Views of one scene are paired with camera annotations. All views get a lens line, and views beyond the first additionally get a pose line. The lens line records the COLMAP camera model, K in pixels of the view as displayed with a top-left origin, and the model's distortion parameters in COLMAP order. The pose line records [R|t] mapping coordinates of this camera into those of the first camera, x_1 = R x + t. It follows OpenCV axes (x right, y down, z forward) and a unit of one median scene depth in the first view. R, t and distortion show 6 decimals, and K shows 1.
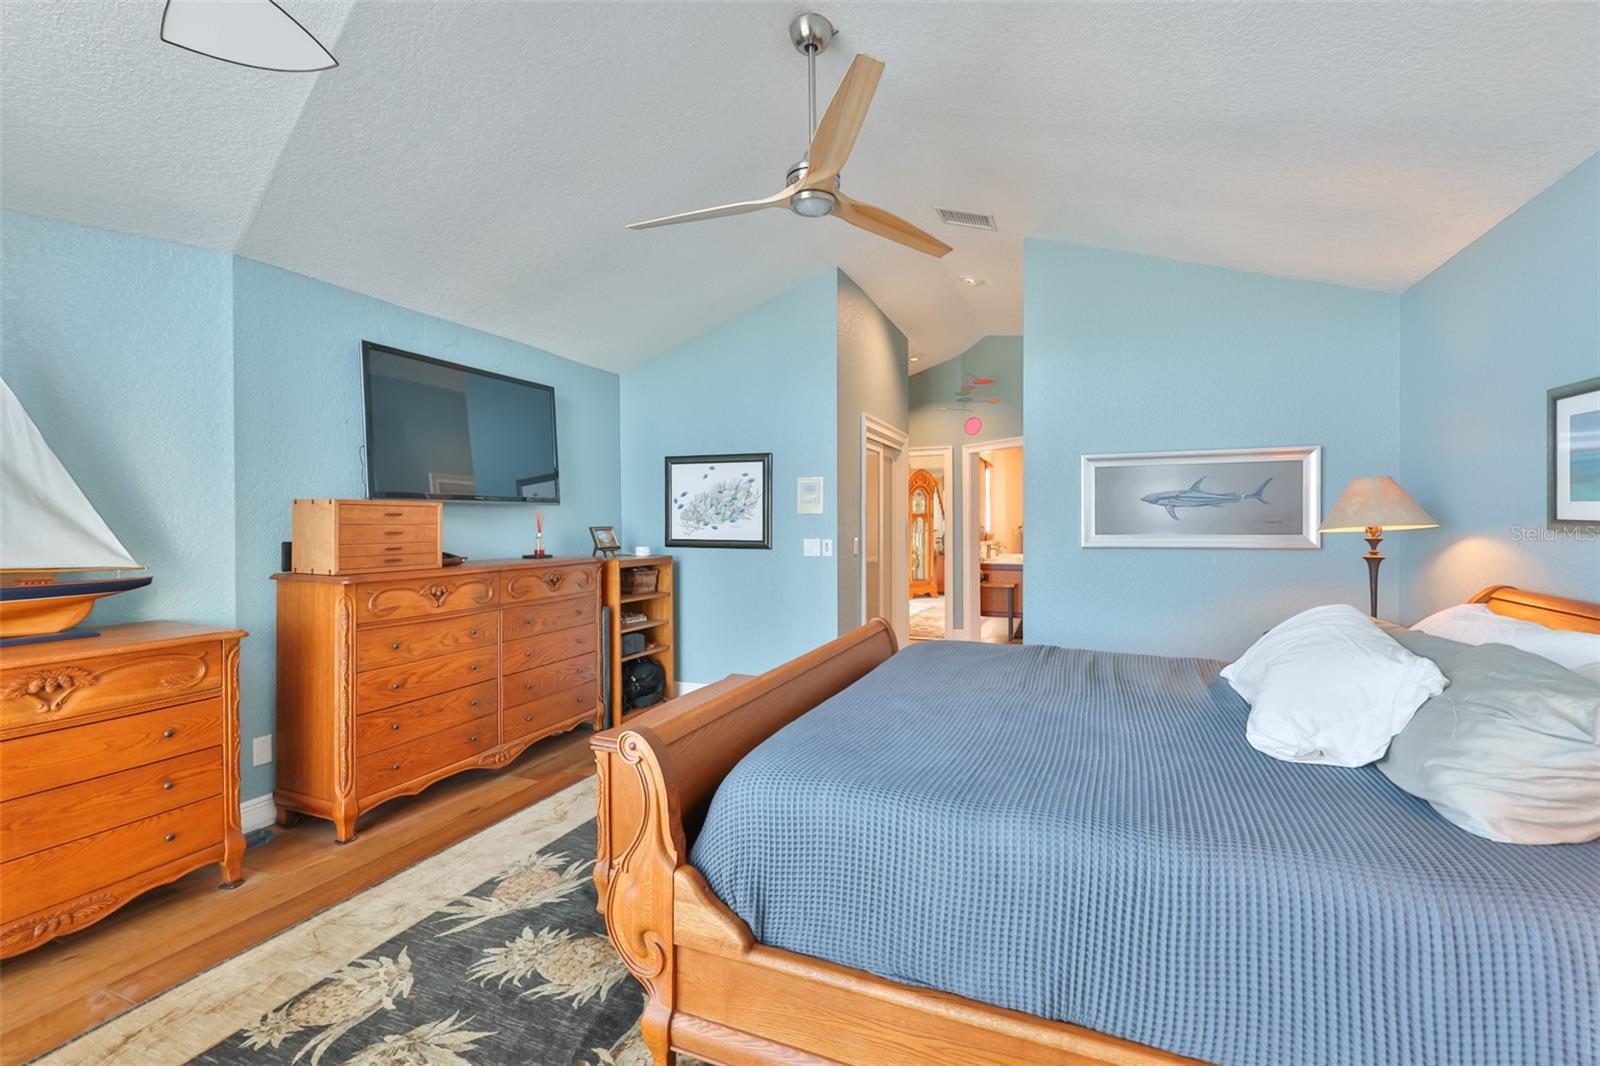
lens RADIAL K [[699.1, 0, 795.1], [0, 699.1, 520.4], [0, 0, 1]] dist [-0.003391, 0.001026]
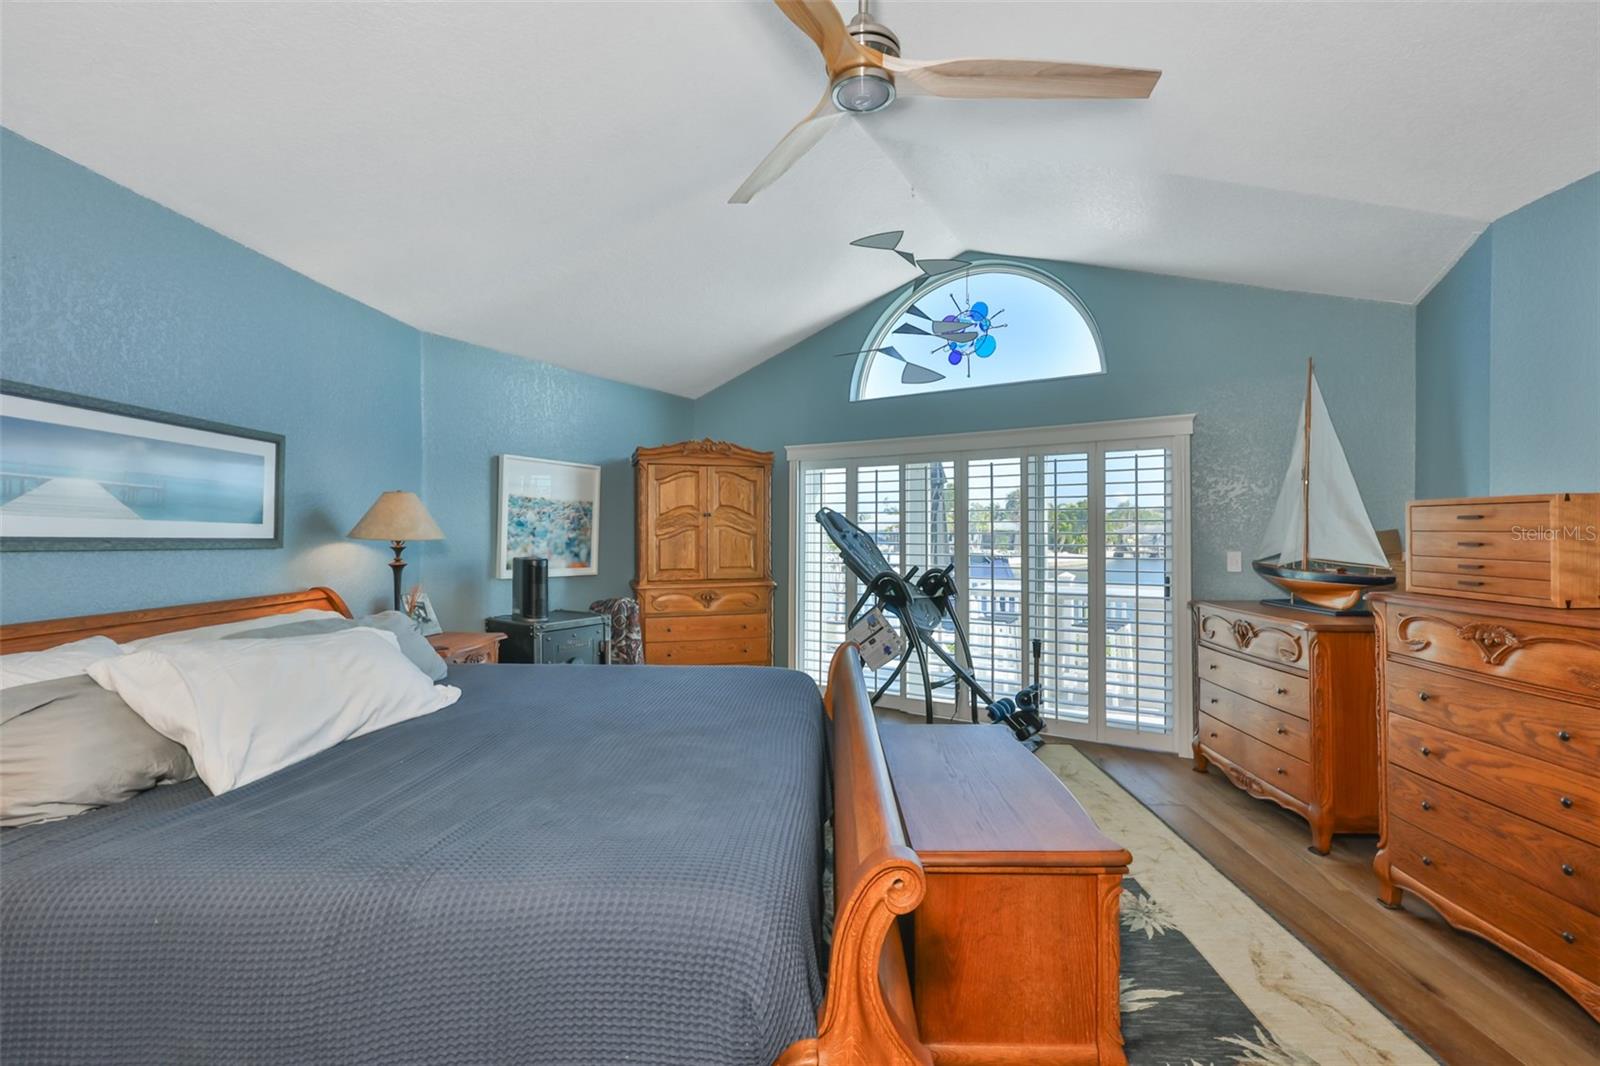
lens RADIAL K [[699.1, 0, 800.0], [0, 699.1, 526.1], [0, 0, 1]] dist [-0.003391, 0.001026]
pose [[-0.930207, 0.009702, -0.366906, 0.299386], [0.009451, 0.999952, 0.002480, -0.006996], [0.366913, -0.001161, -0.930255, 1.402057]]
